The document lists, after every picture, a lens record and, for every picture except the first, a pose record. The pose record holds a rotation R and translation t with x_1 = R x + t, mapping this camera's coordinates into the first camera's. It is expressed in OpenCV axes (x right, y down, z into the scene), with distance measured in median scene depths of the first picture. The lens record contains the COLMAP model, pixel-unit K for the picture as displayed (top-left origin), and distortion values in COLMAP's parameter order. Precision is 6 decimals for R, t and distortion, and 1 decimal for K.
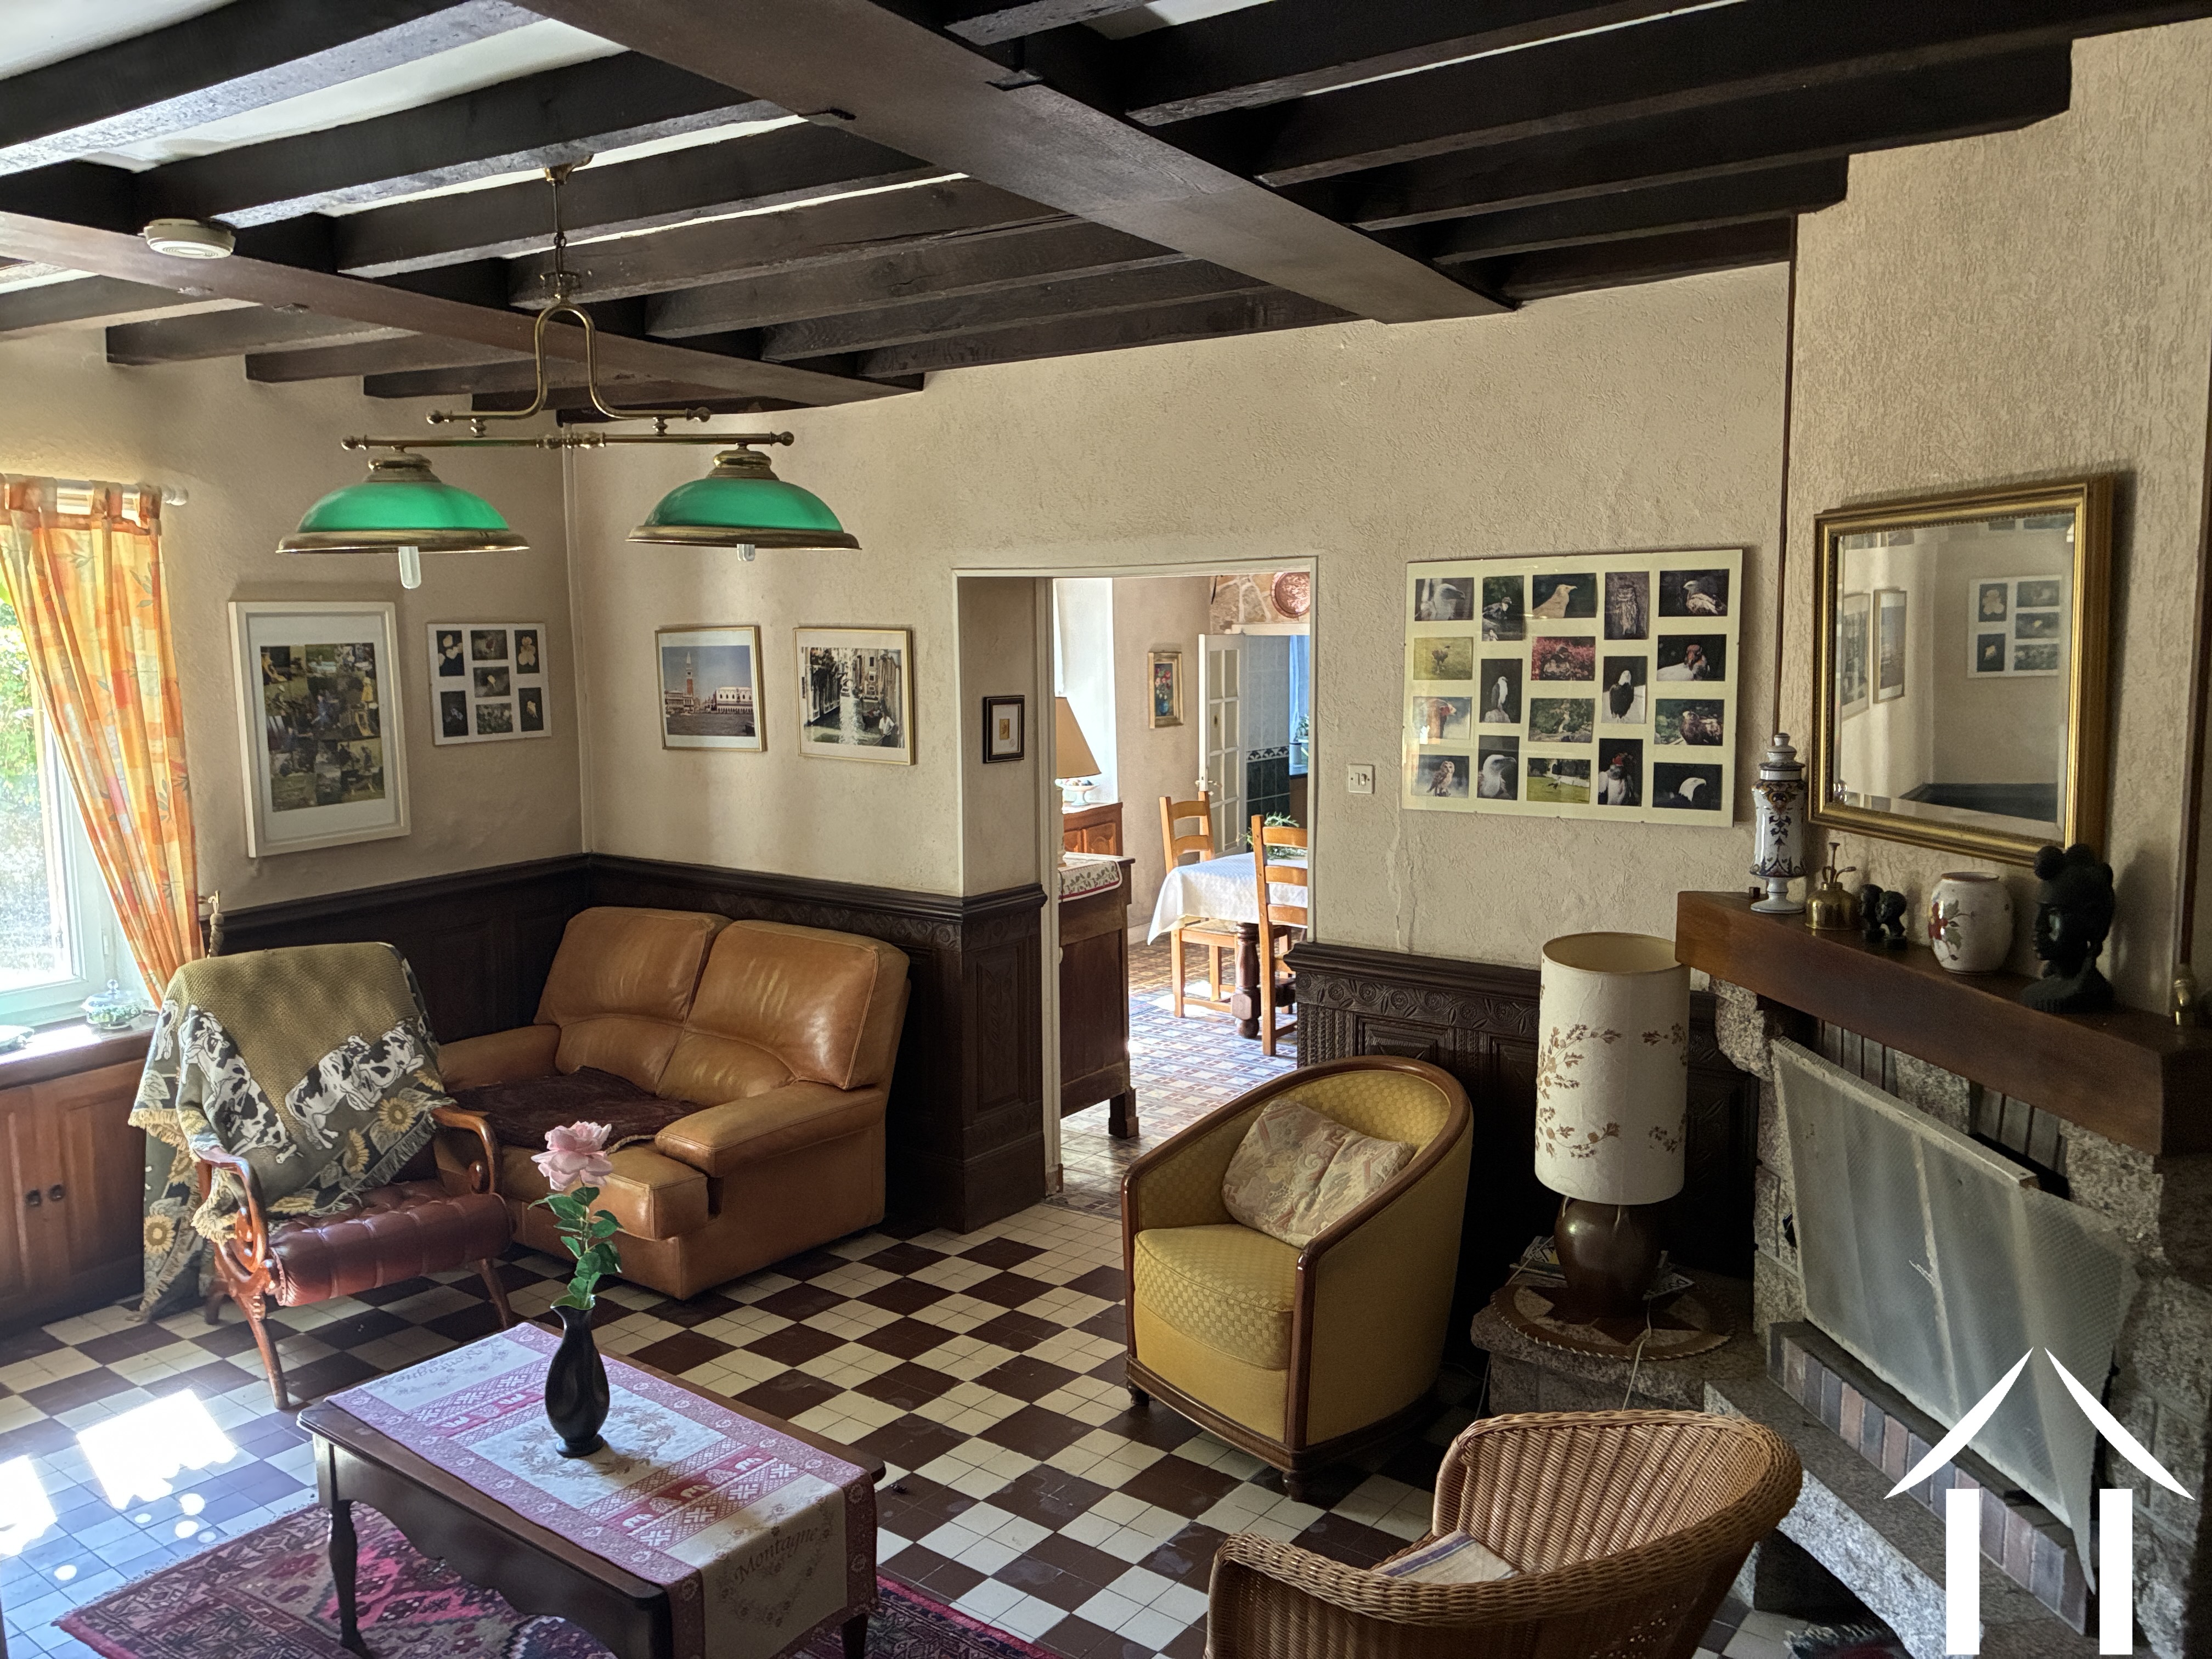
lens RADIAL K [[1686.7, 0, 1110.3], [0, 1686.7, 830.5], [0, 0, 1]] dist [0.012036, 0.000951]
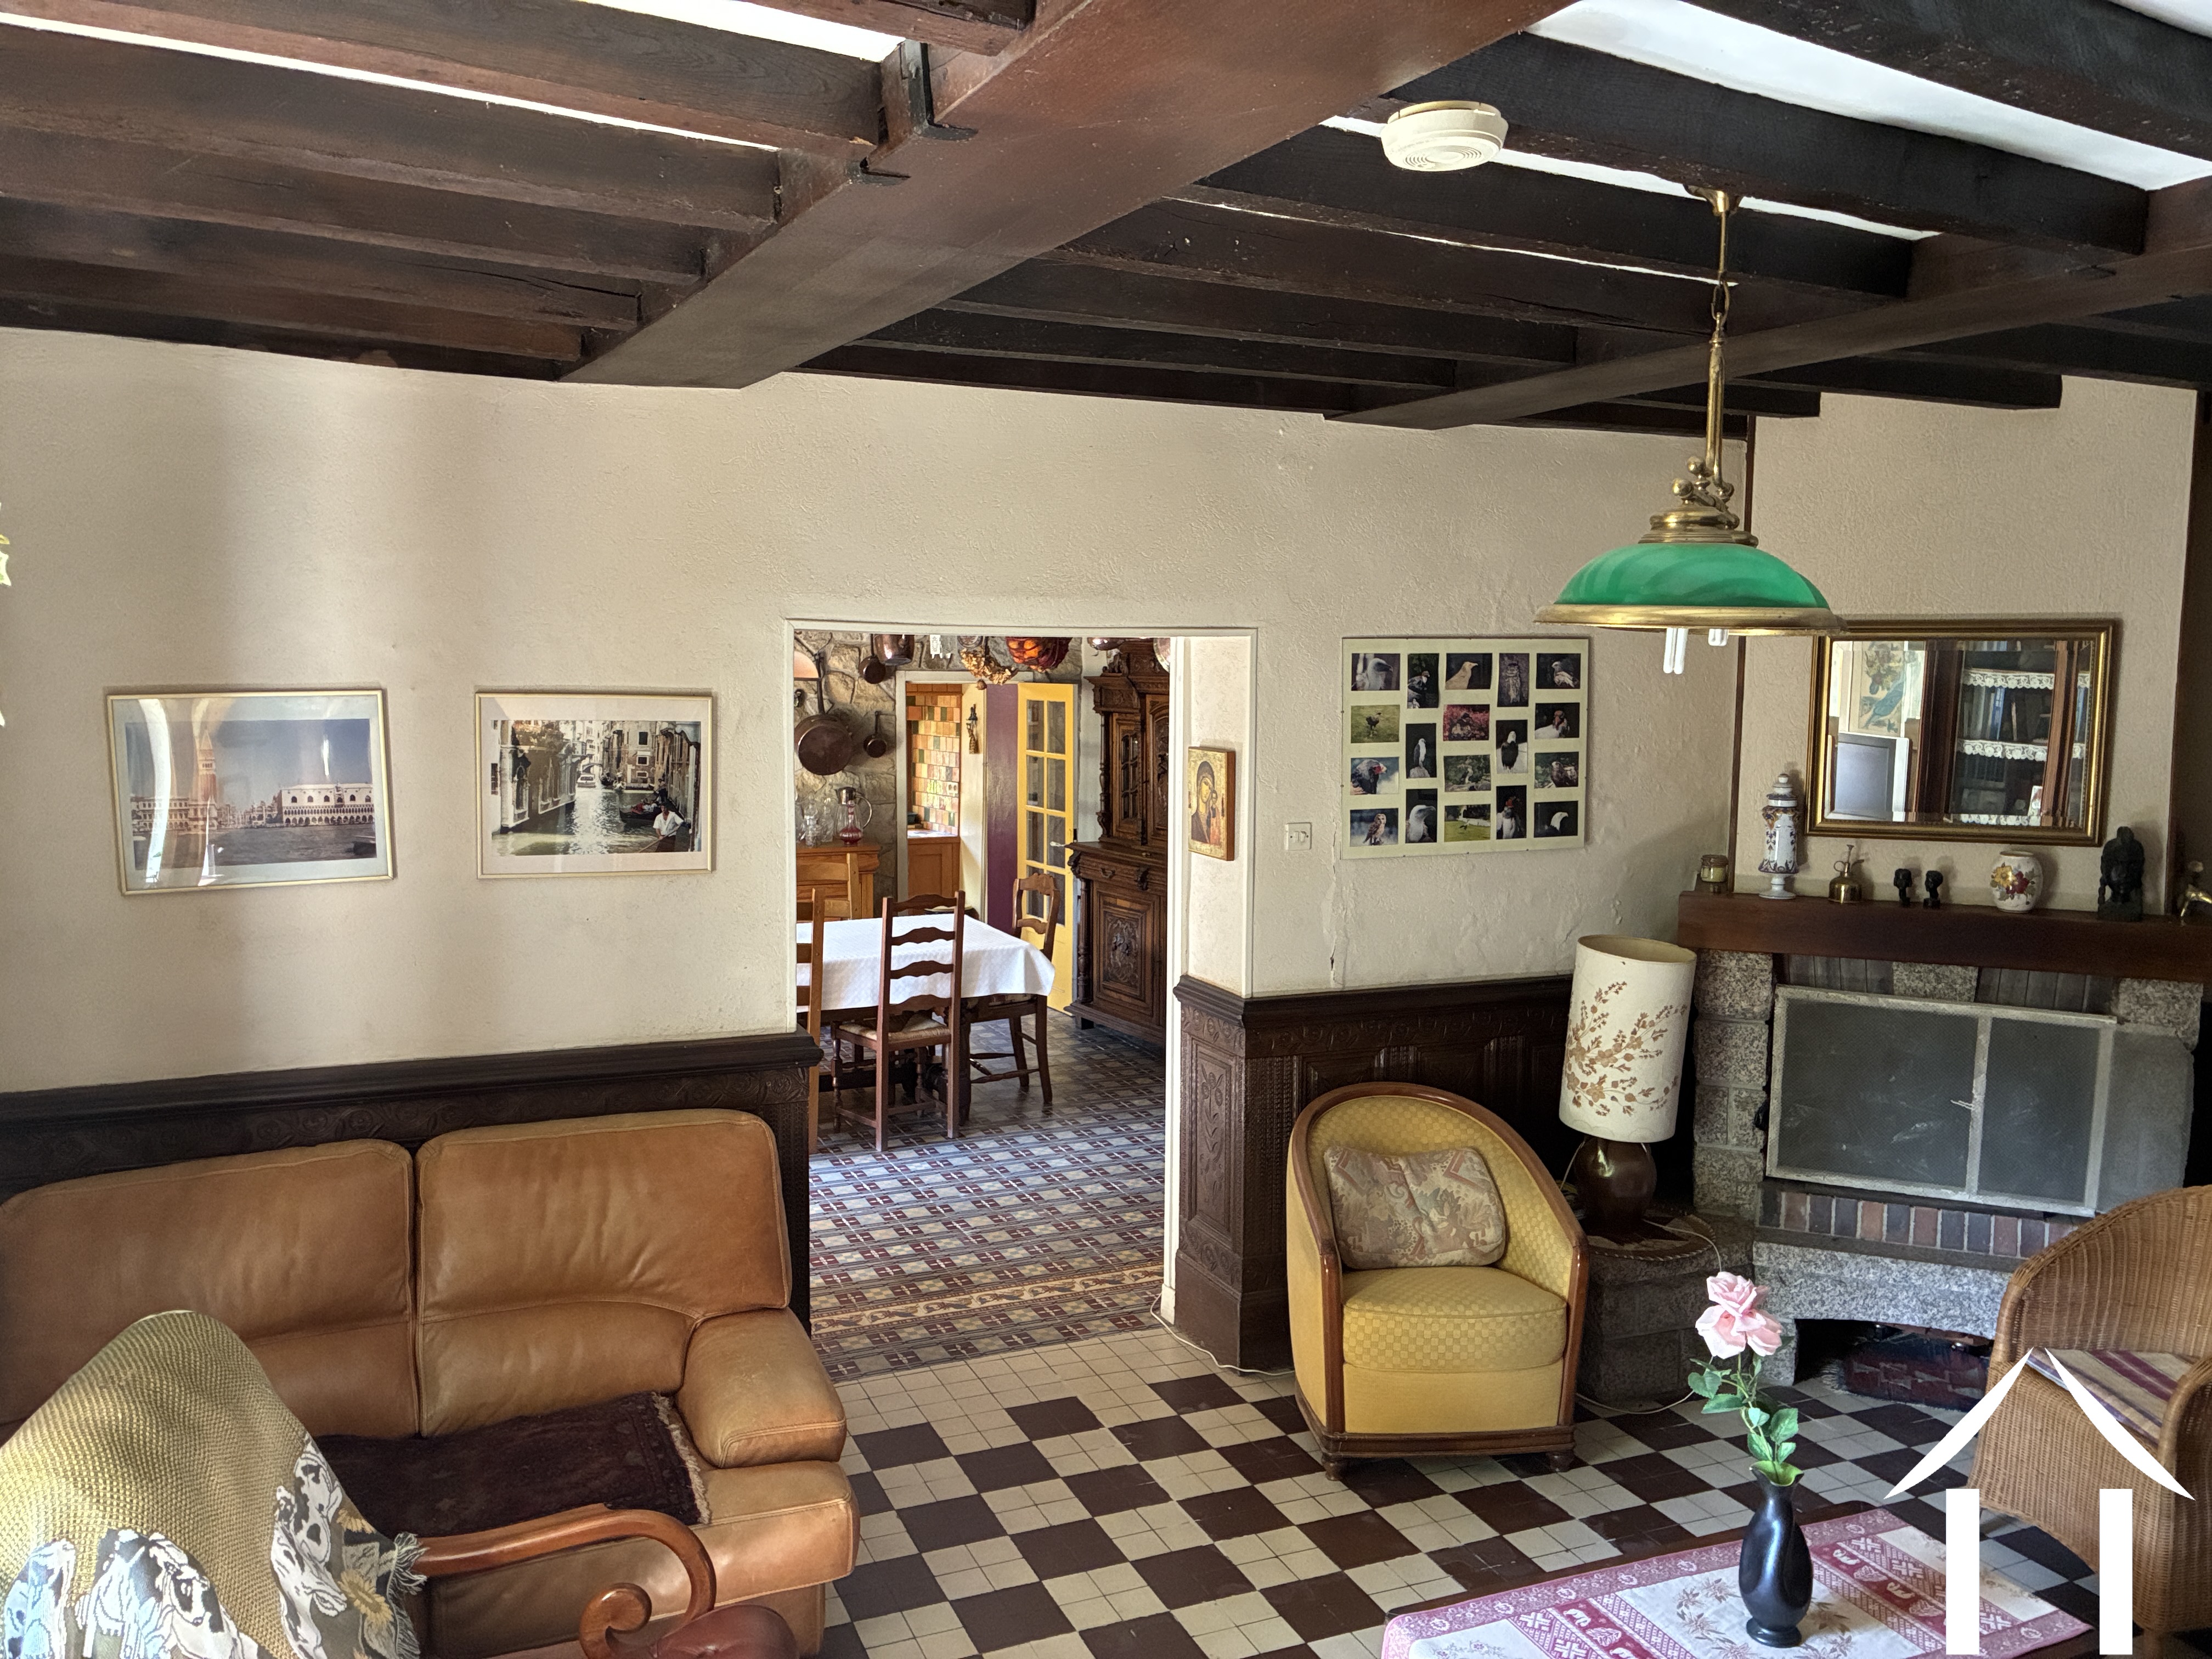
lens RADIAL K [[1686.7, 0, 1110.3], [0, 1686.7, 830.5], [0, 0, 1]] dist [0.012036, 0.000951]
pose [[0.507033, -0.074783, 0.858676, -0.905379], [0.093075, 0.995154, 0.031711, -0.086608], [-0.856887, 0.063843, 0.511536, 0.602818]]
